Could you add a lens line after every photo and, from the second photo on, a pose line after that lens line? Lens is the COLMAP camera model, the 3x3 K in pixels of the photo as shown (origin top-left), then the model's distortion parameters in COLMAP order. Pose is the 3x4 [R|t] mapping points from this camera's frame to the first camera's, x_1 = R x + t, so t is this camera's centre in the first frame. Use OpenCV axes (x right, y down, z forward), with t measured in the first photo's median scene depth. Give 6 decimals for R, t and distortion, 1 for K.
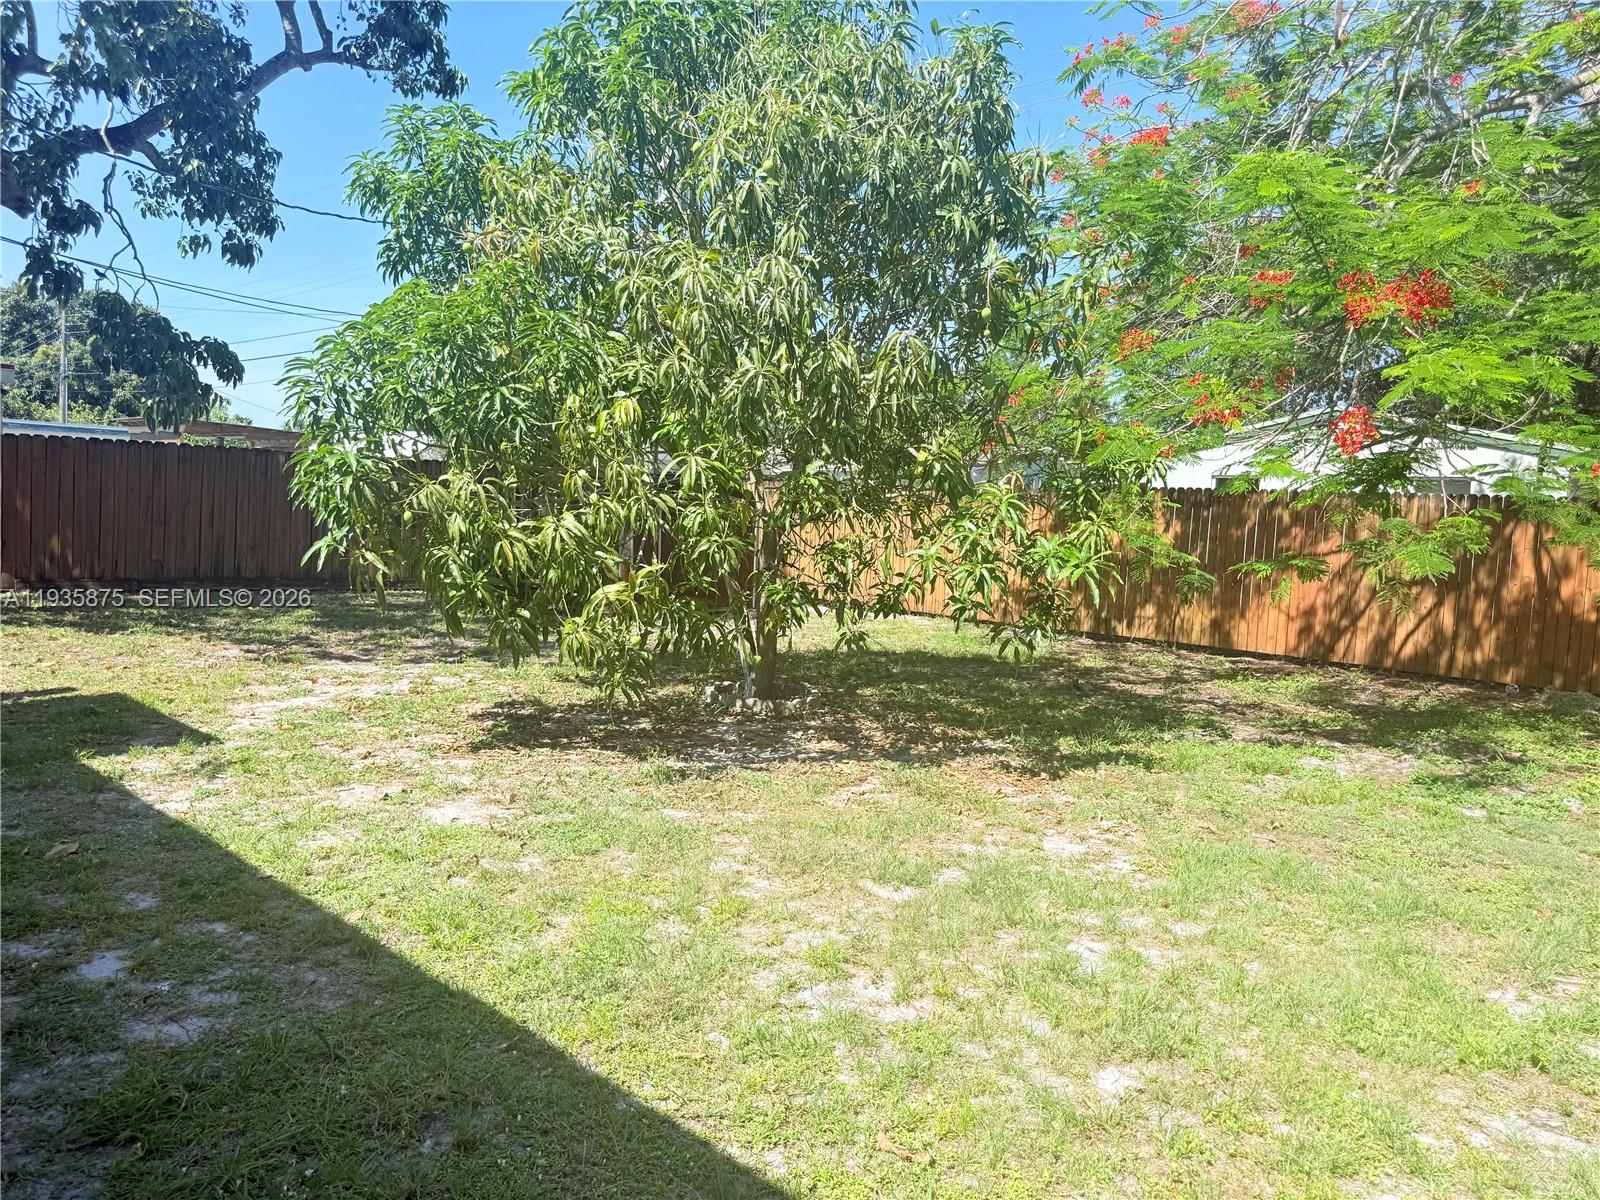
lens RADIAL K [[1136.1, 0, 803.4], [0, 1136.1, 606.4], [0, 0, 1]] dist [0.028257, -0.032854]
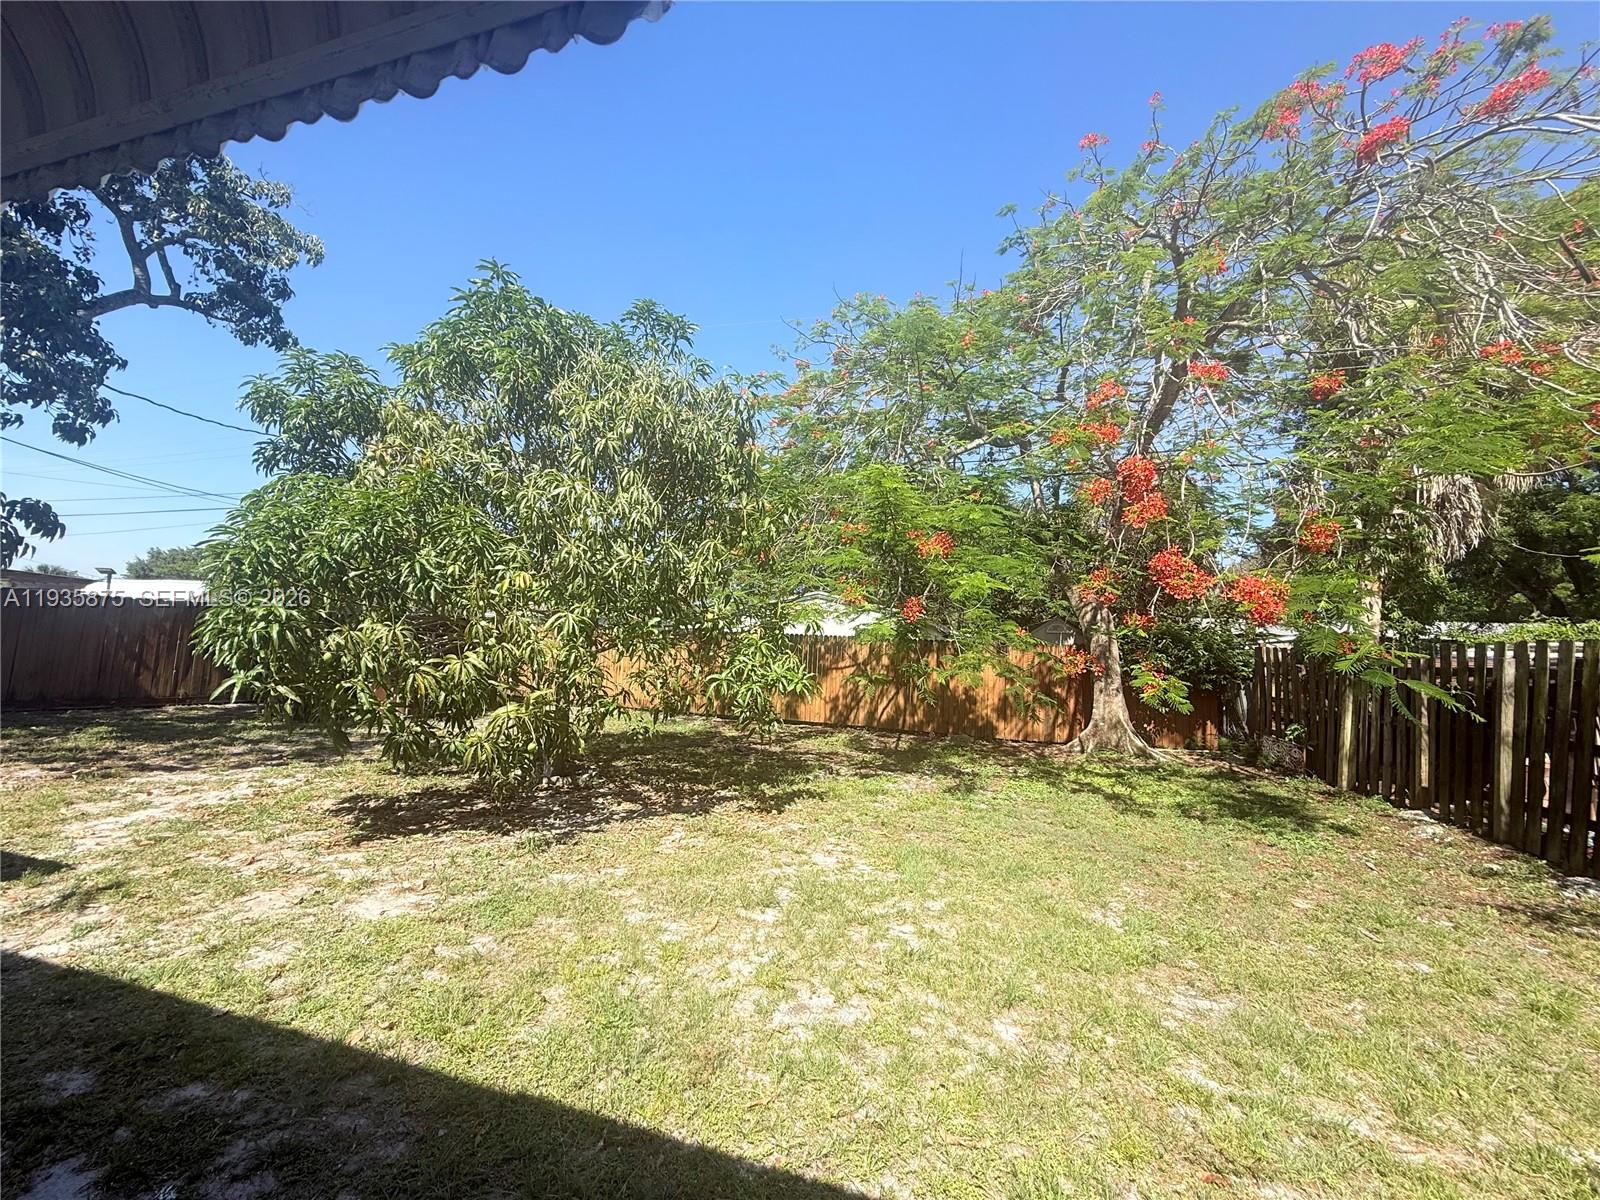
lens RADIAL K [[637.3, 0, 803.0], [0, 637.3, 602.4], [0, 0, 1]] dist [0.001277, -0.000066]
pose [[0.891822, 0.033422, 0.451149, -0.110177], [0.031623, 0.990222, -0.135870, -0.014873], [-0.451279, 0.135439, 0.882045, 0.081481]]
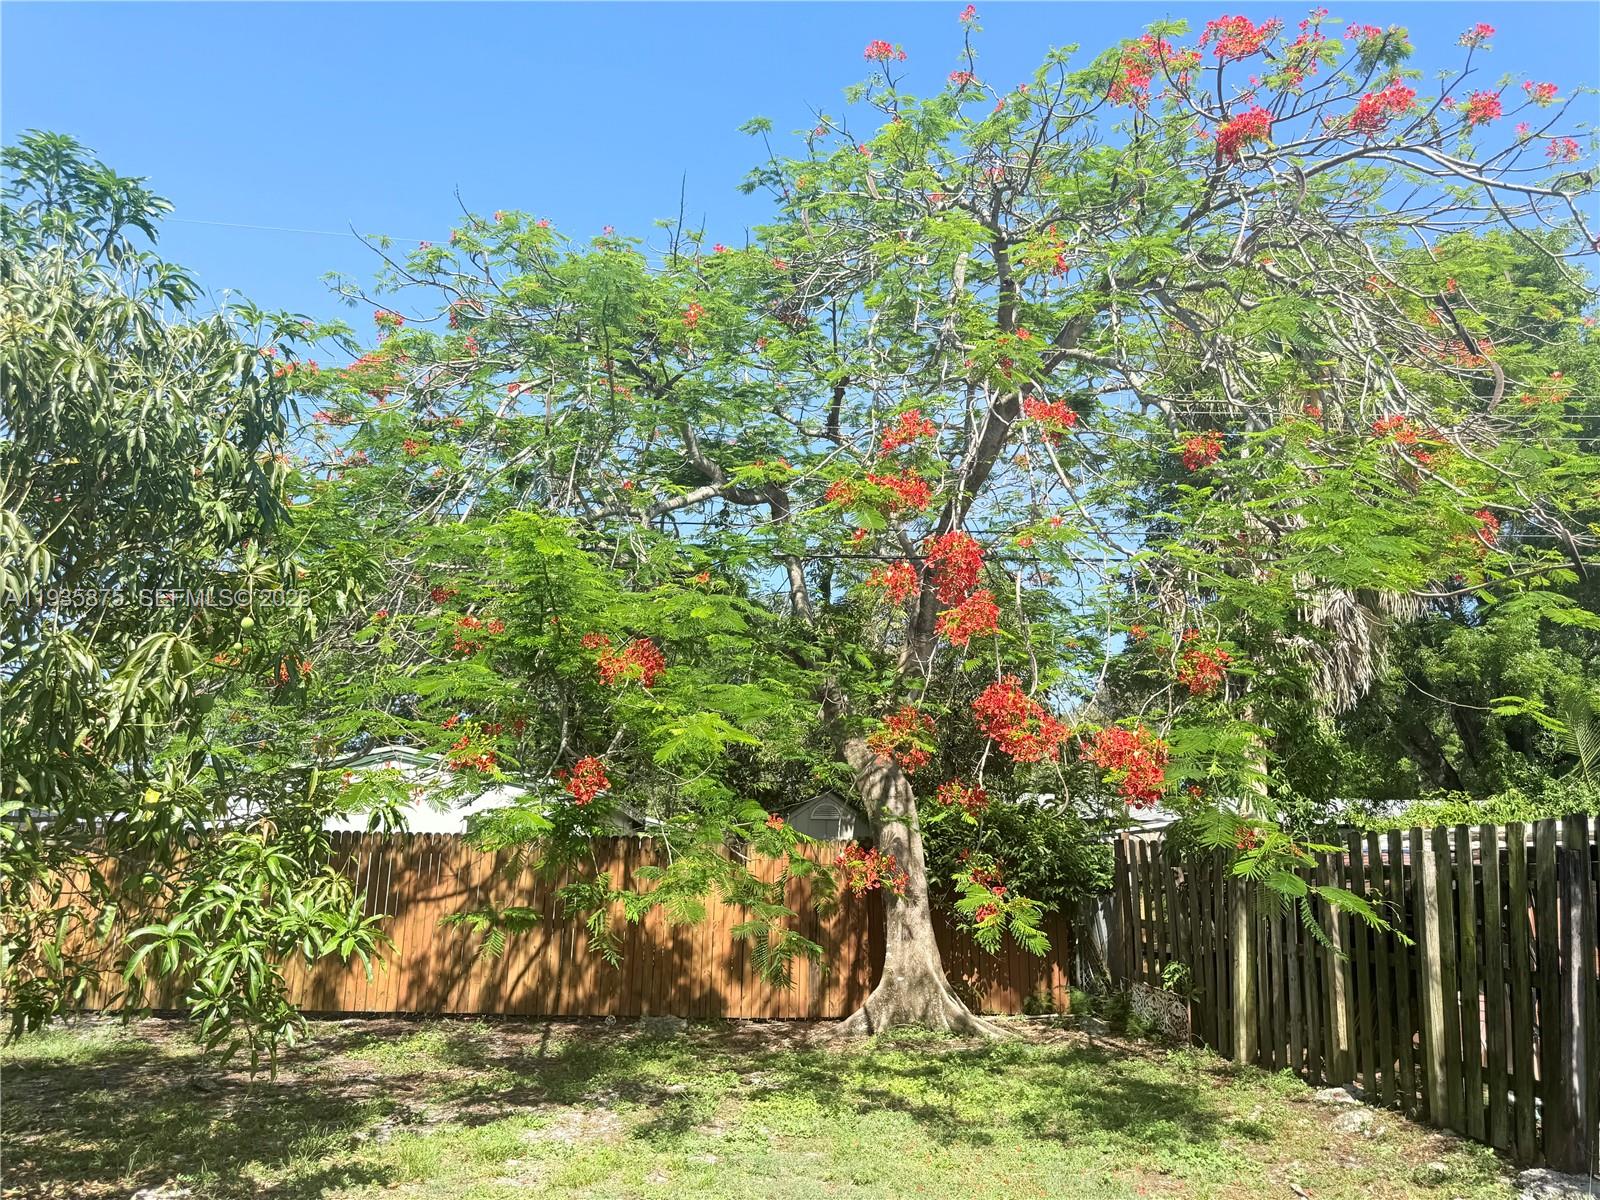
lens RADIAL K [[1136.1, 0, 803.4], [0, 1136.1, 606.4], [0, 0, 1]] dist [0.028257, -0.032854]
pose [[0.670850, 0.139934, 0.728271, -0.101650], [0.075195, 0.964140, -0.254520, -0.018001], [-0.737771, 0.225507, 0.636271, 0.103767]]
